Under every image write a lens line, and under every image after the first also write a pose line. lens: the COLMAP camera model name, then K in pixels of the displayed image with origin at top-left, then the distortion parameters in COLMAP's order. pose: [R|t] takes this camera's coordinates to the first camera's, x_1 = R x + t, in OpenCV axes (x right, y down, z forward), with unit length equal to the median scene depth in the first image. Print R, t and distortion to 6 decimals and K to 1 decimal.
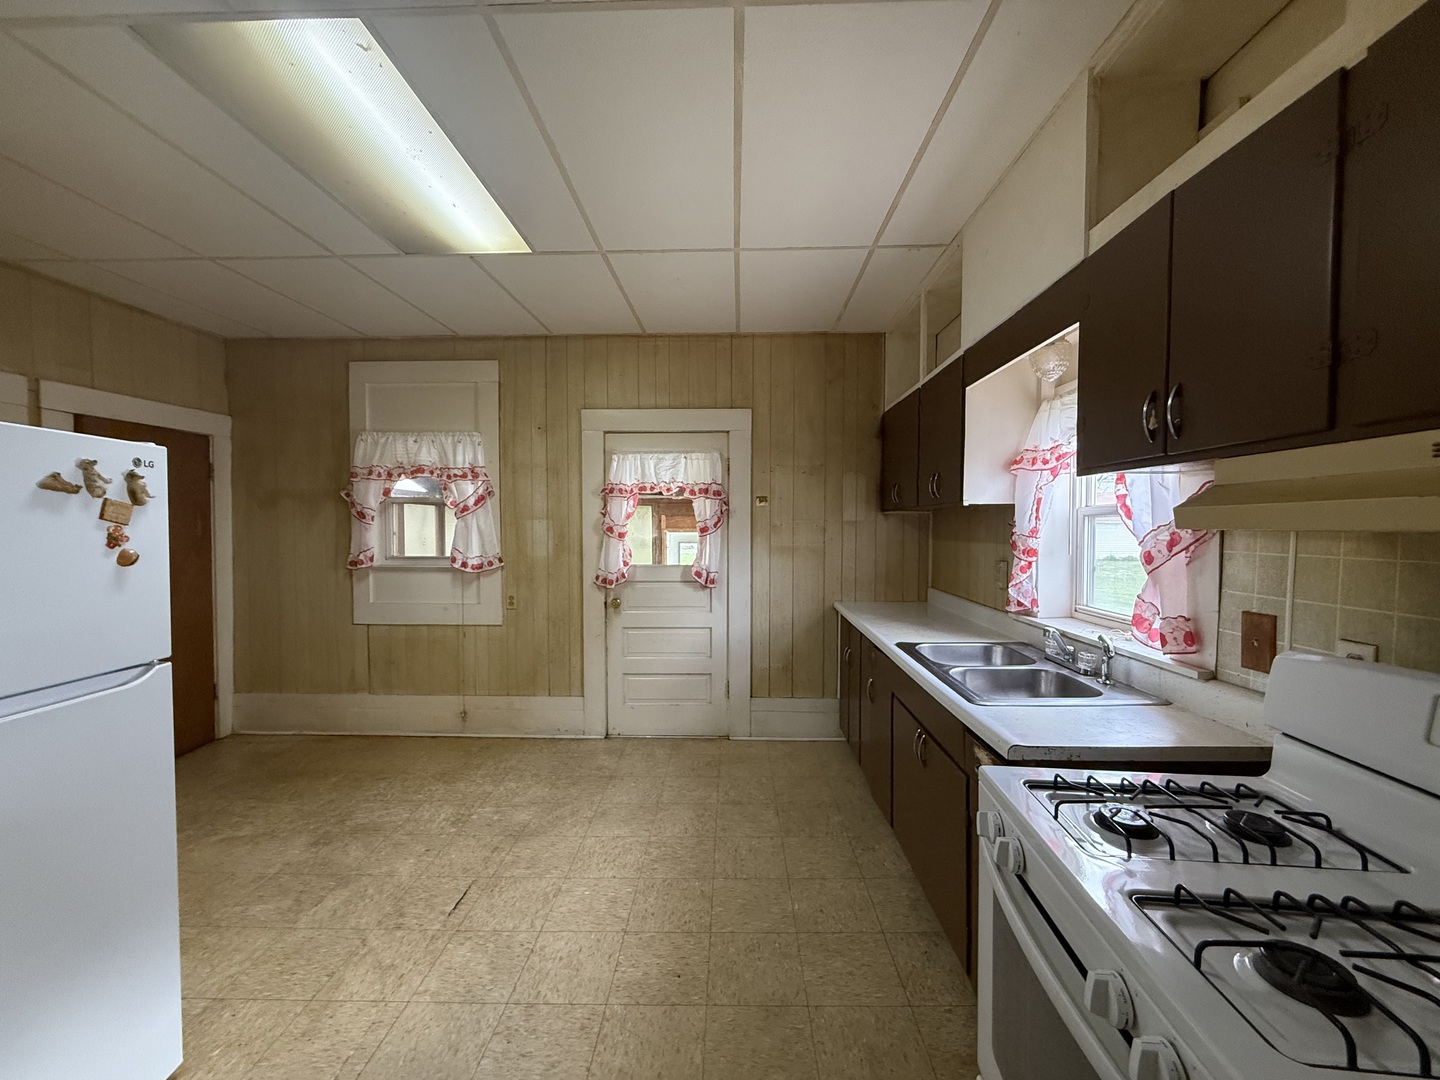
lens RADIAL K [[568.5, 0, 721.2], [0, 568.5, 538.8], [0, 0, 1]] dist [0.000066, 0.000230]
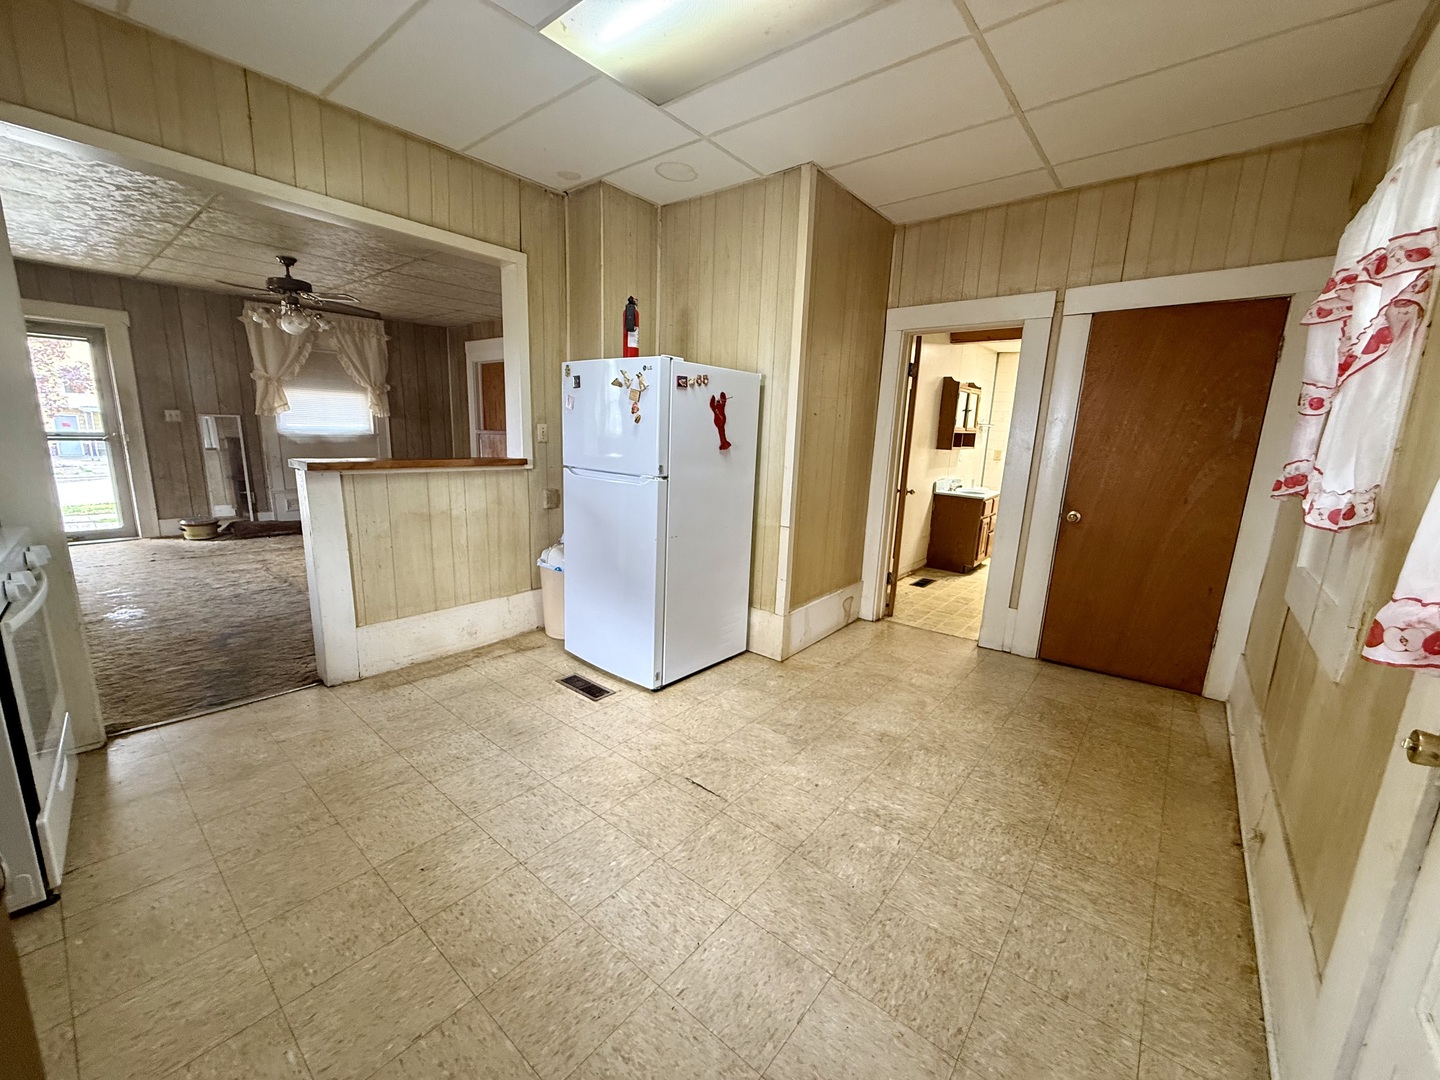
lens RADIAL K [[568.5, 0, 714.6], [0, 568.5, 545.7], [0, 0, 1]] dist [0.000066, 0.000230]
pose [[-0.624446, 0.137324, -0.768902, 0.145174], [-0.053297, 0.974637, 0.217351, 0.007629], [0.779248, 0.176704, -0.601289, 0.976823]]
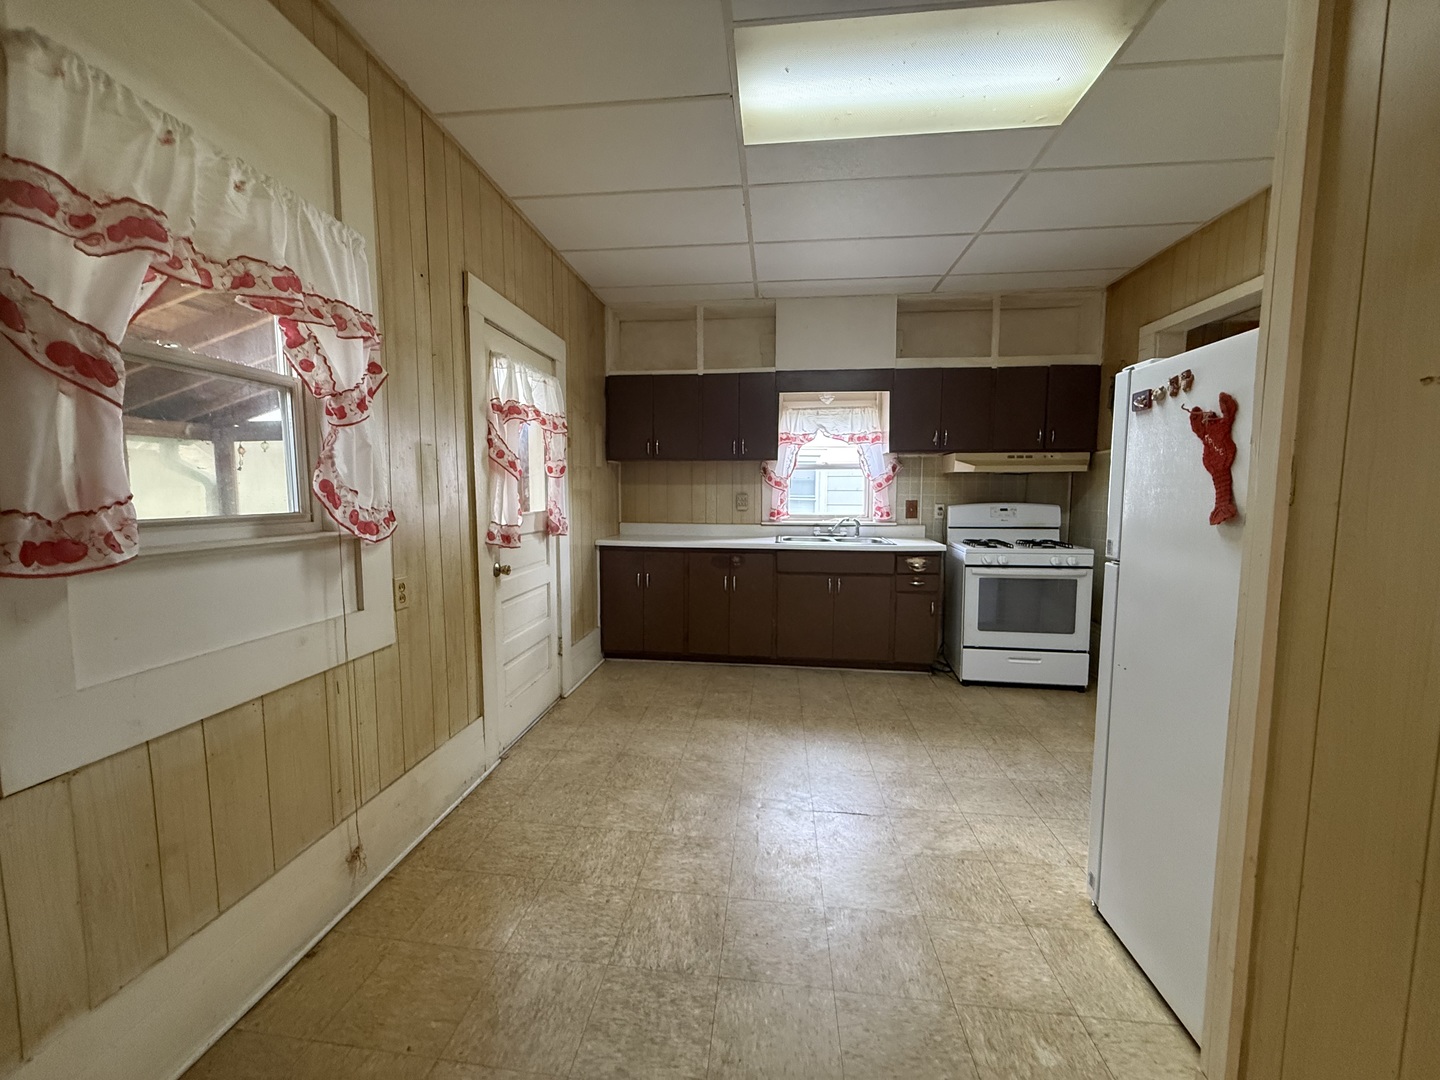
lens RADIAL K [[568.5, 0, 713.5], [0, 568.5, 540.4], [0, 0, 1]] dist [0.000066, 0.000230]
pose [[0.086543, -0.085070, 0.992609, -0.941471], [0.020785, 0.996285, 0.083573, 0.025651], [-0.996031, 0.013399, 0.087990, 0.731727]]
